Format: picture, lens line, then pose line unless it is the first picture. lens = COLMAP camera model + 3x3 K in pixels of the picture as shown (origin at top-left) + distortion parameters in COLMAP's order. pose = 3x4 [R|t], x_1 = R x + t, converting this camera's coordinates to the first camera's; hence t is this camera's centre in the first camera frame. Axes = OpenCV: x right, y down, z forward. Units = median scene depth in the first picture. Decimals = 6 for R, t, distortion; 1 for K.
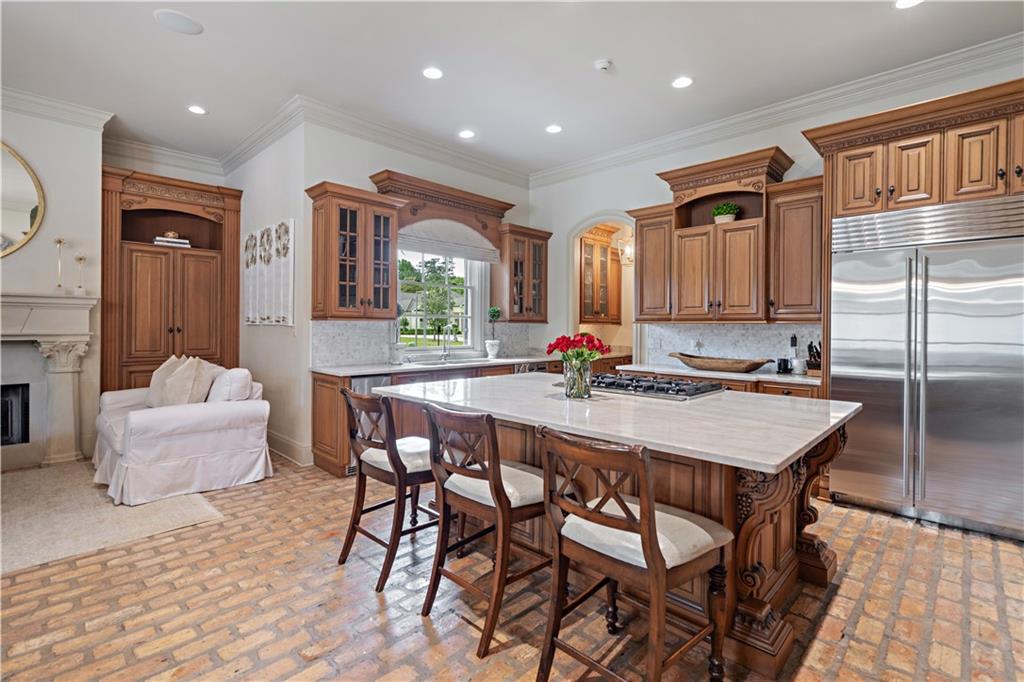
lens RADIAL K [[477.5, 0, 514.8], [0, 477.5, 331.9], [0, 0, 1]] dist [0.002418, -0.000002]
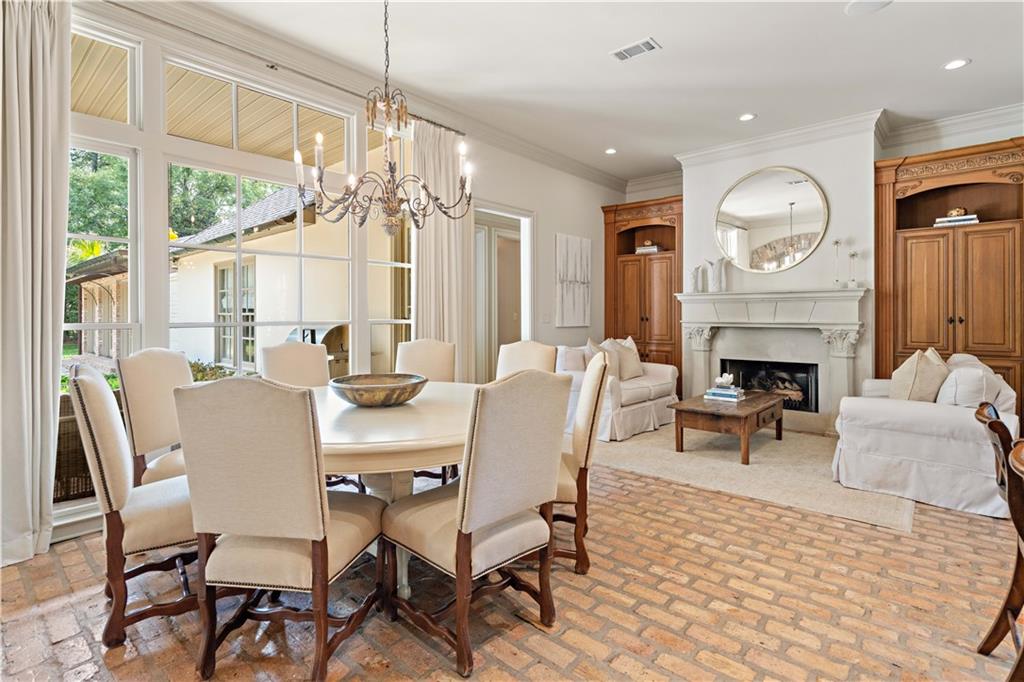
lens RADIAL K [[502.8, 0, 511.4], [0, 502.8, 319.3], [0, 0, 1]] dist [-0.000593, 0.000226]
pose [[0.034758, -0.000631, -0.999396, 0.219567], [-0.011625, 0.999932, -0.001036, 0.005451], [0.999328, 0.011654, 0.034748, 0.182719]]
